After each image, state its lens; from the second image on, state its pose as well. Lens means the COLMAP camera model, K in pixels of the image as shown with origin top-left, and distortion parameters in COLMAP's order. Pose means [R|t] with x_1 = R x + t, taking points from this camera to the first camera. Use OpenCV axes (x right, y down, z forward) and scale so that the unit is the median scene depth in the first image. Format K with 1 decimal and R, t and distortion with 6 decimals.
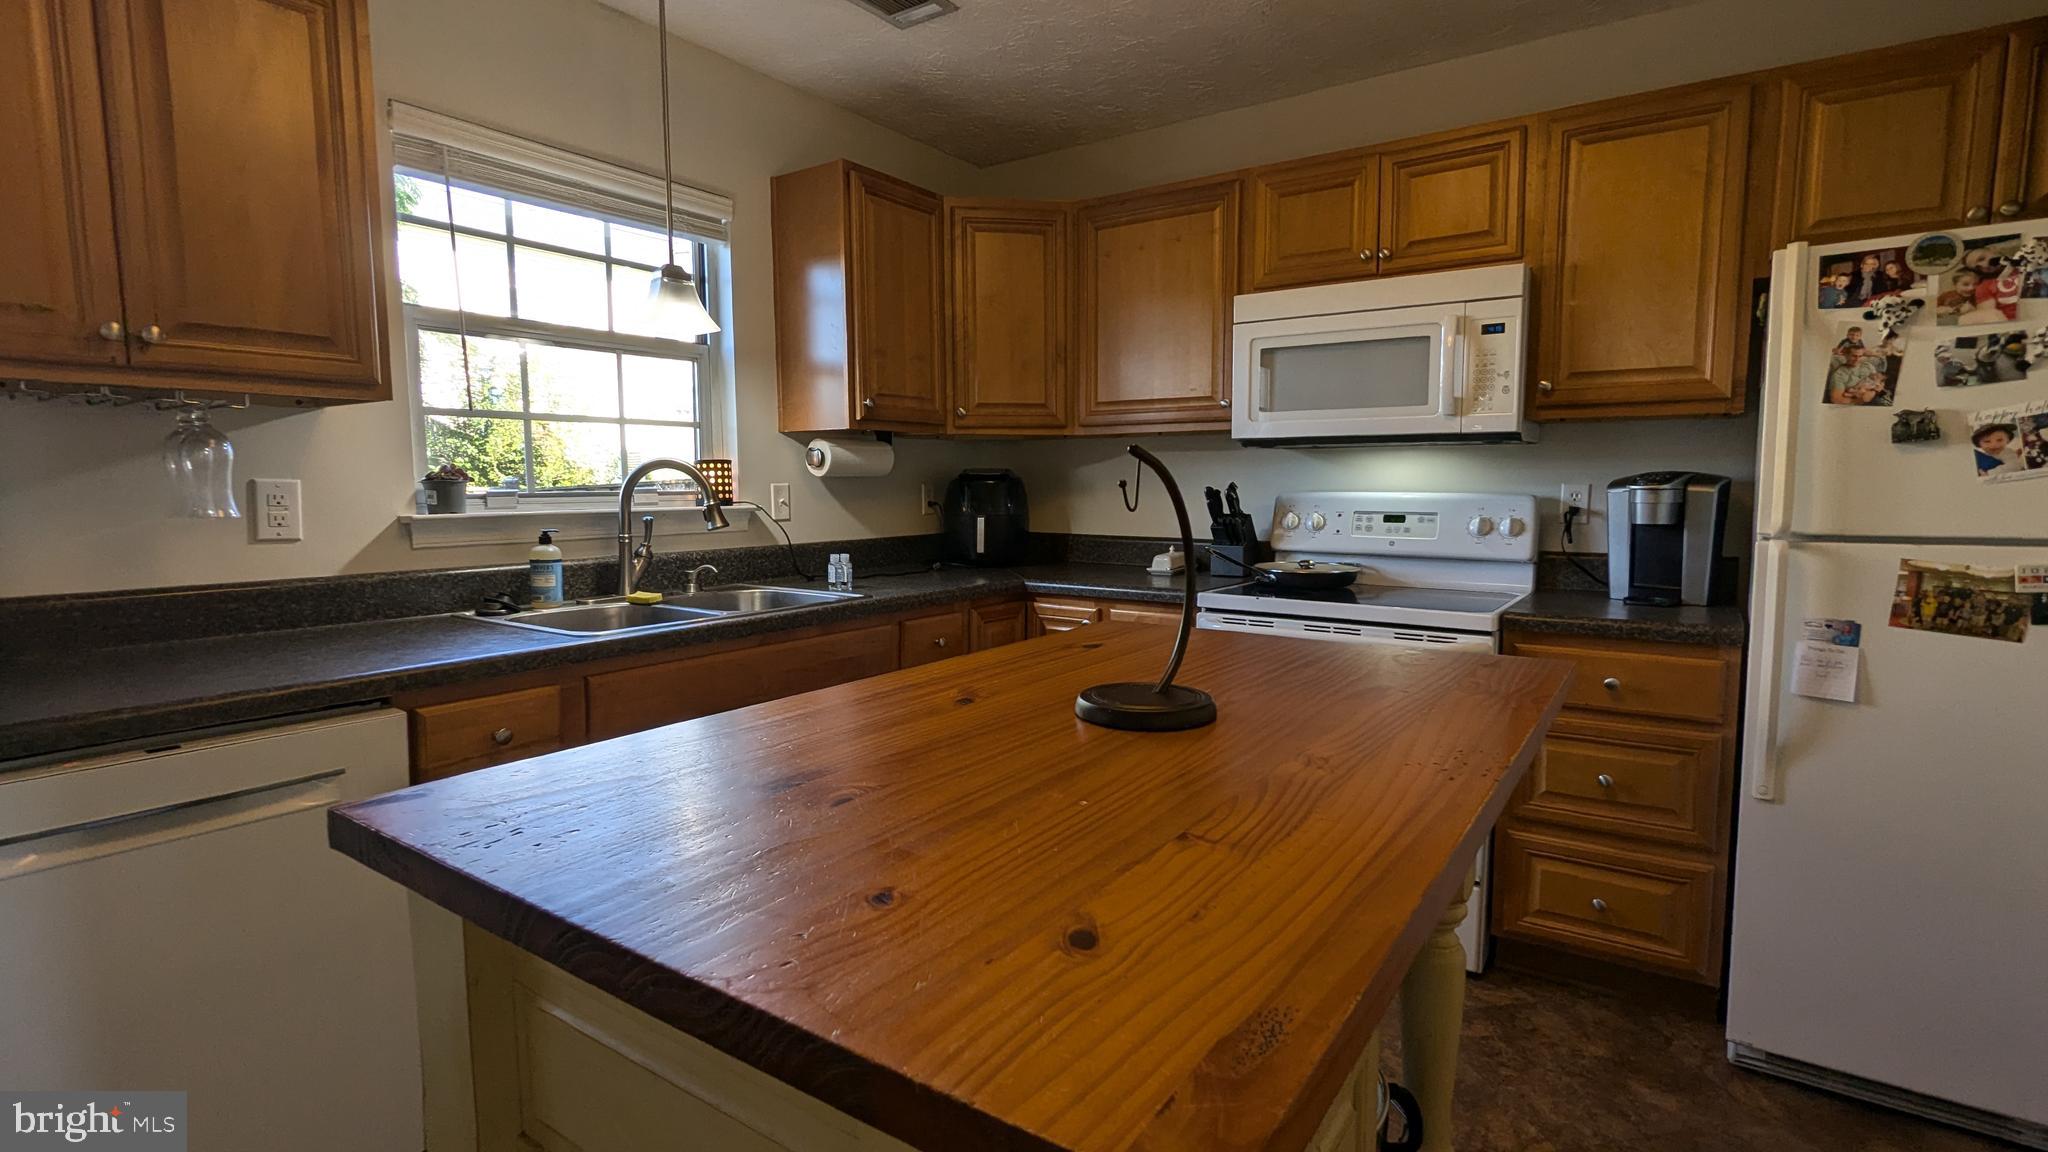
lens RADIAL K [[959.2, 0, 1021.9], [0, 959.2, 571.5], [0, 0, 1]] dist [-0.012037, -0.000069]
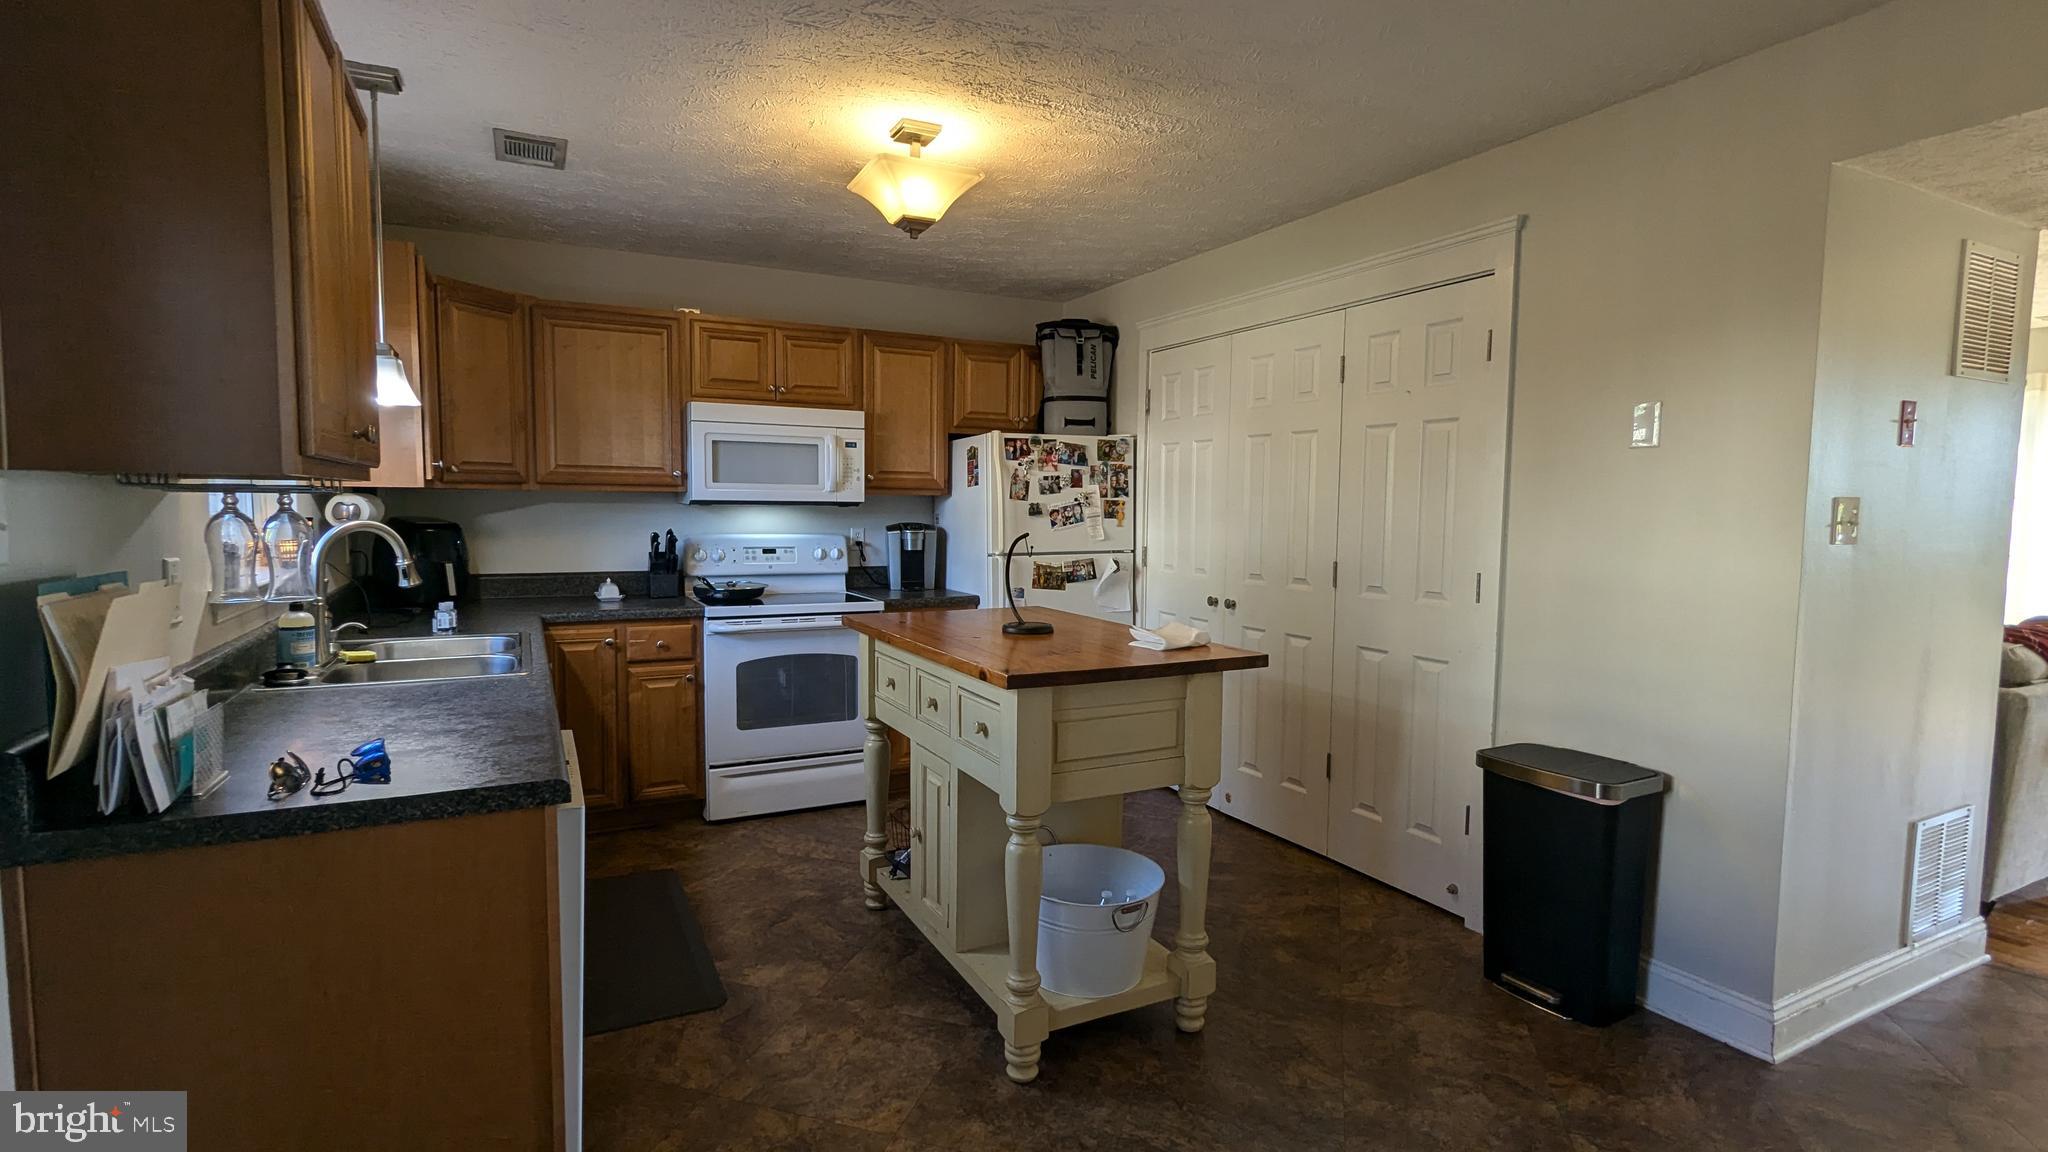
lens RADIAL K [[959.2, 0, 1022.9], [0, 959.2, 576.7], [0, 0, 1]] dist [-0.012037, -0.000069]
pose [[0.459839, -0.060282, 0.885954, -1.241437], [0.071262, 0.996980, 0.030849, -0.049236], [-0.885138, 0.048950, 0.462747, -0.141377]]
